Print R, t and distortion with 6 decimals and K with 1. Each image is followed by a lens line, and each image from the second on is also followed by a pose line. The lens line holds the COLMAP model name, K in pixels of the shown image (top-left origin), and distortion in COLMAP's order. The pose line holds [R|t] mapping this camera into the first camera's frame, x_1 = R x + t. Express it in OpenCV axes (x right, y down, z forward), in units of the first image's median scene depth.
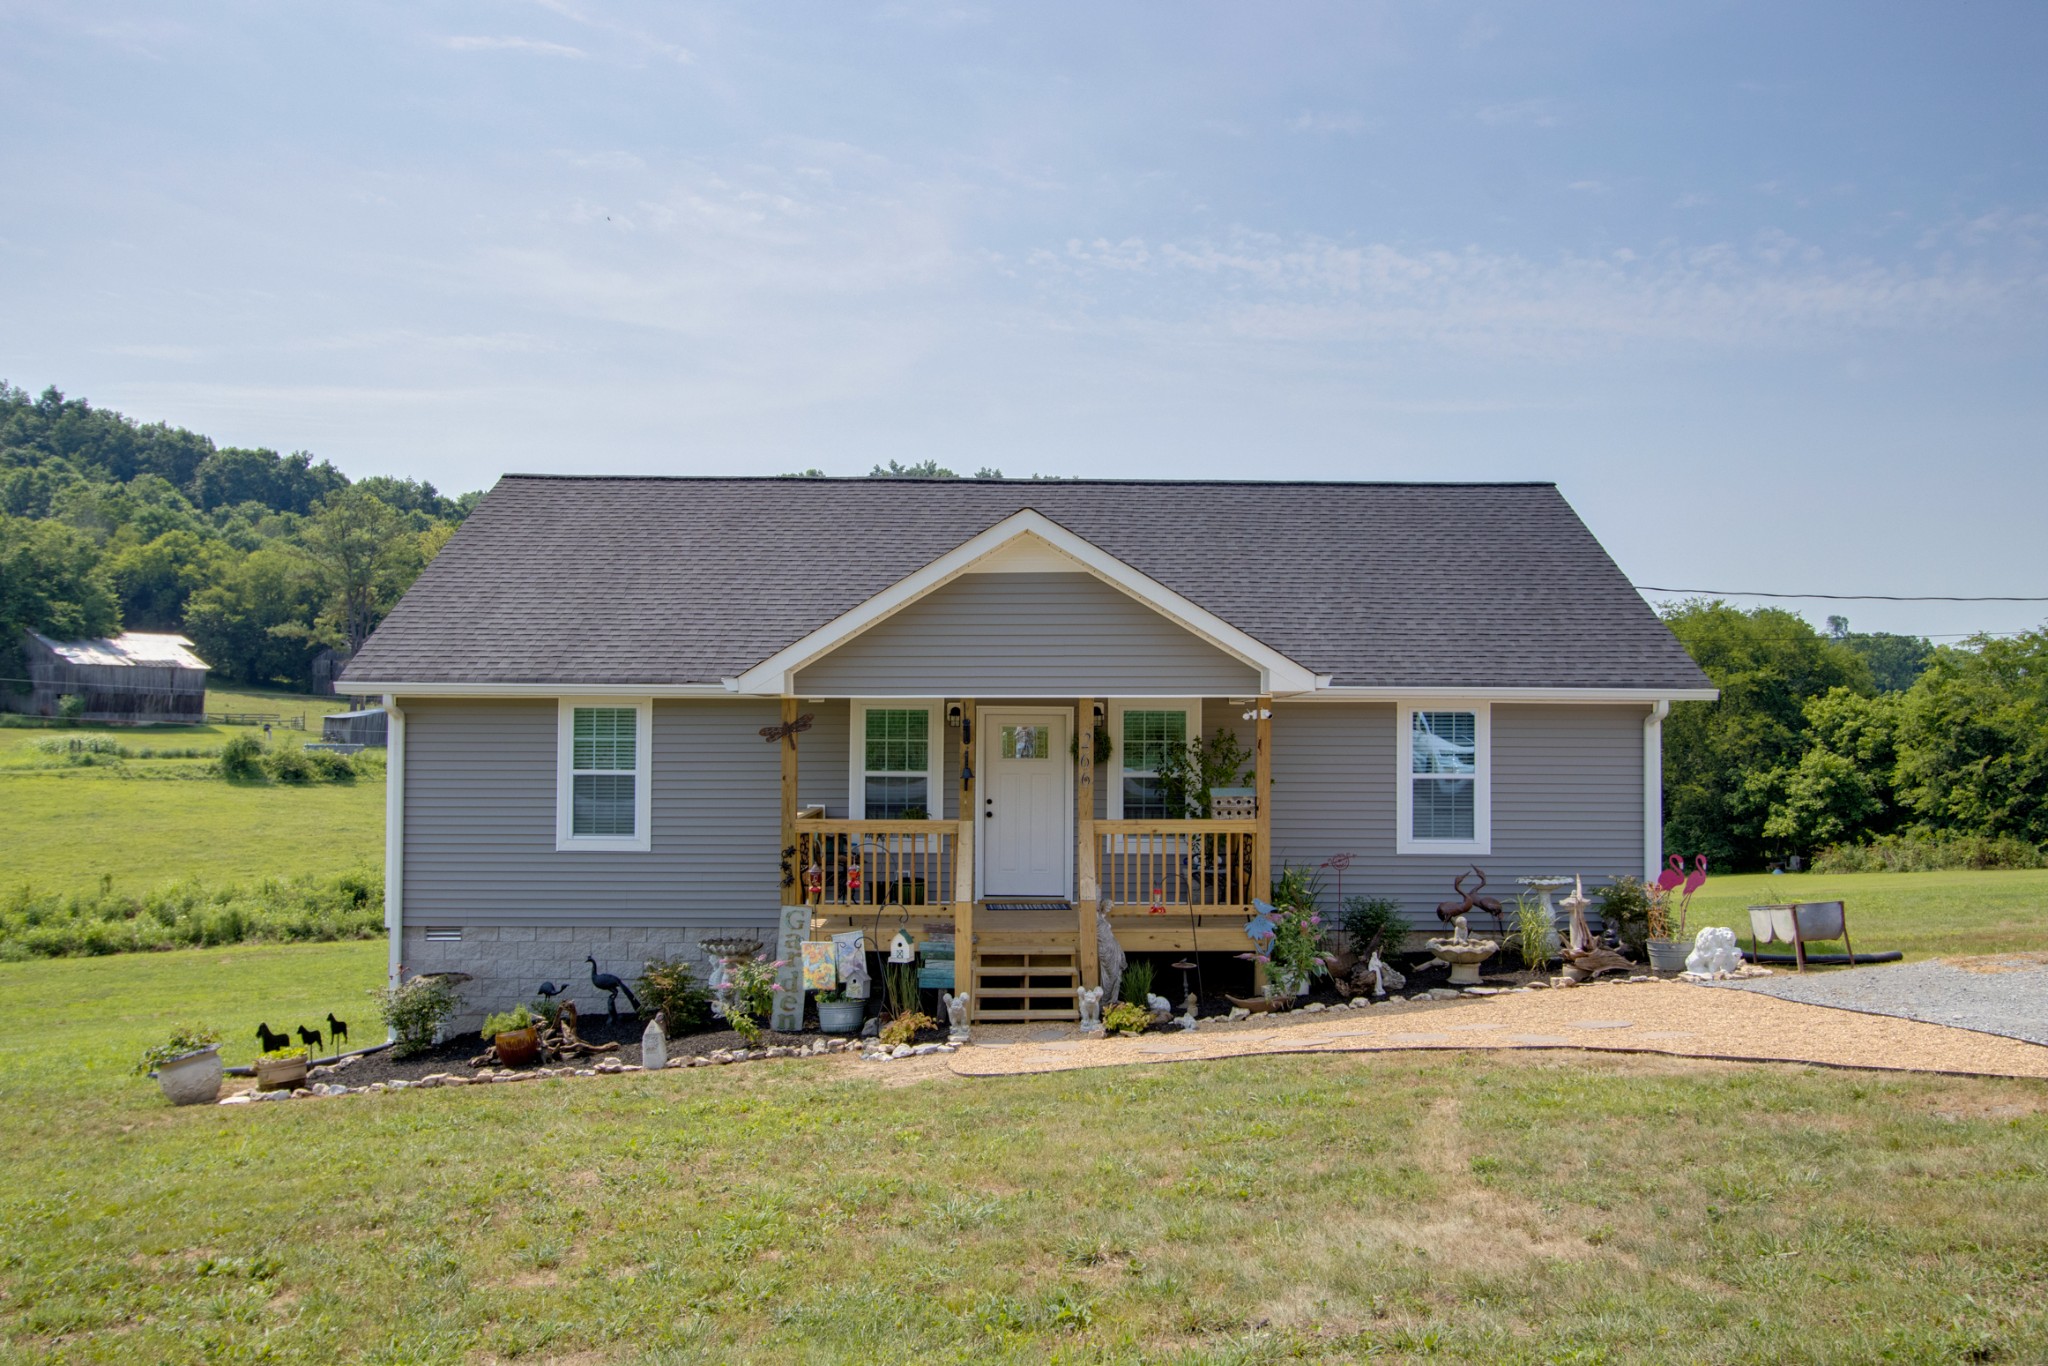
lens RADIAL K [[1570.3, 0, 1029.6], [0, 1570.3, 694.5], [0, 0, 1]] dist [-0.000735, 0.010663]
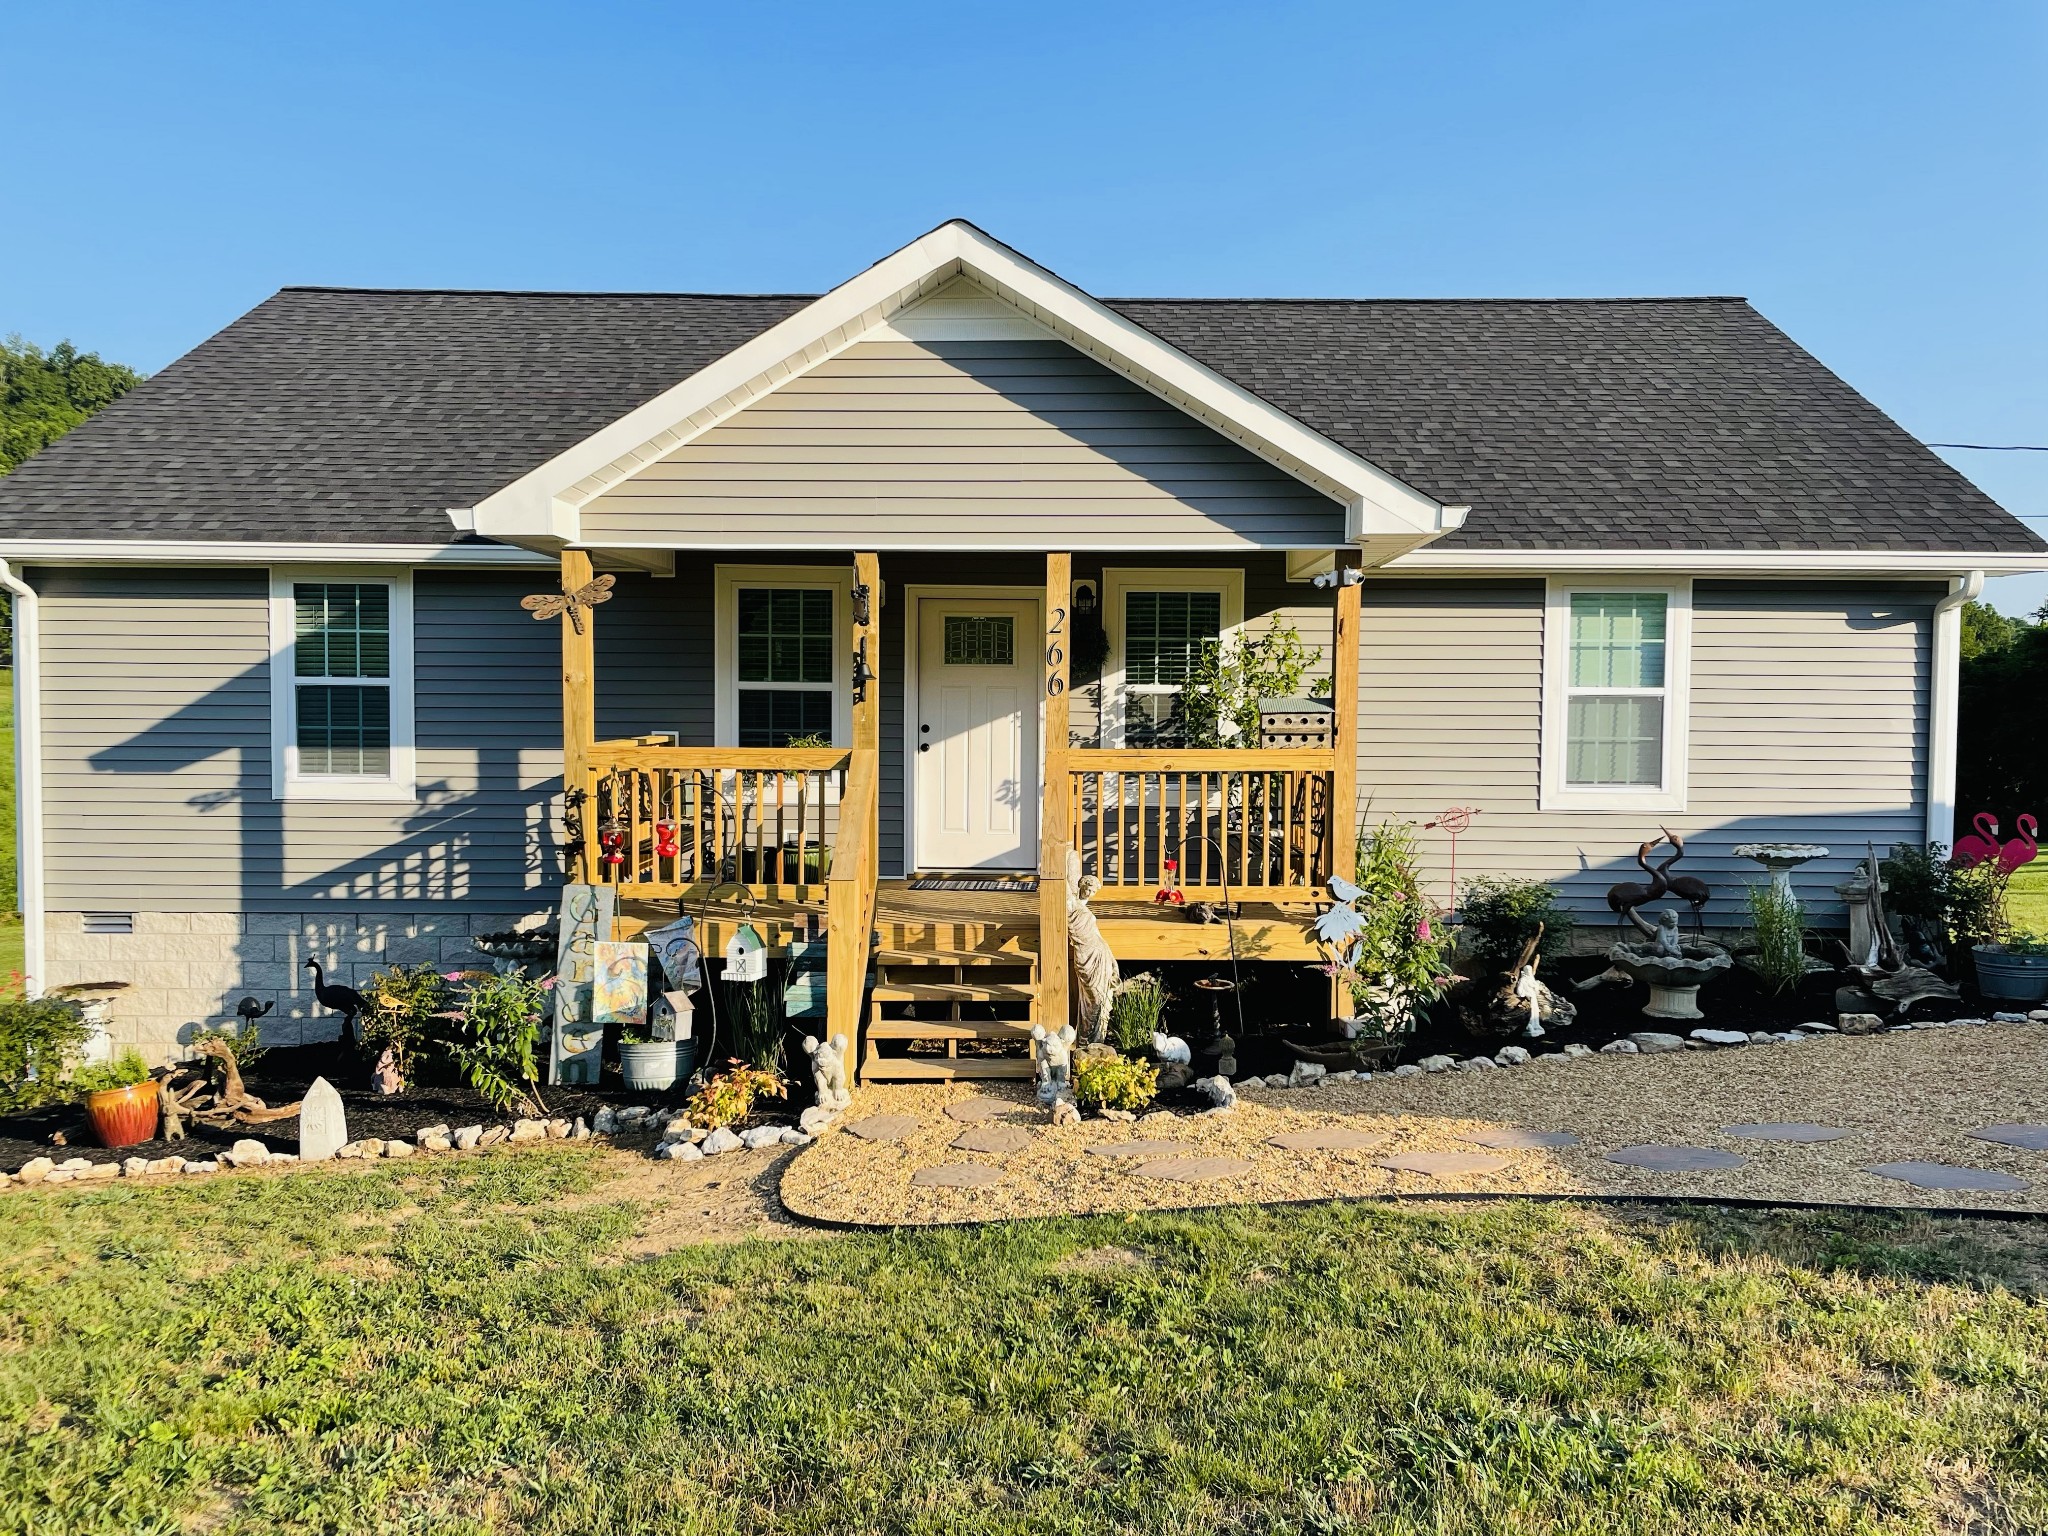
lens RADIAL K [[1566.4, 0, 1024.0], [0, 1566.4, 768.0], [0, 0, 1]] dist [0.063312, 0.000306]
pose [[0.999639, 0.002720, -0.026722, 0.039096], [-0.000898, 0.997688, 0.067950, 0.045073], [0.026845, -0.067901, 0.997331, 0.381420]]
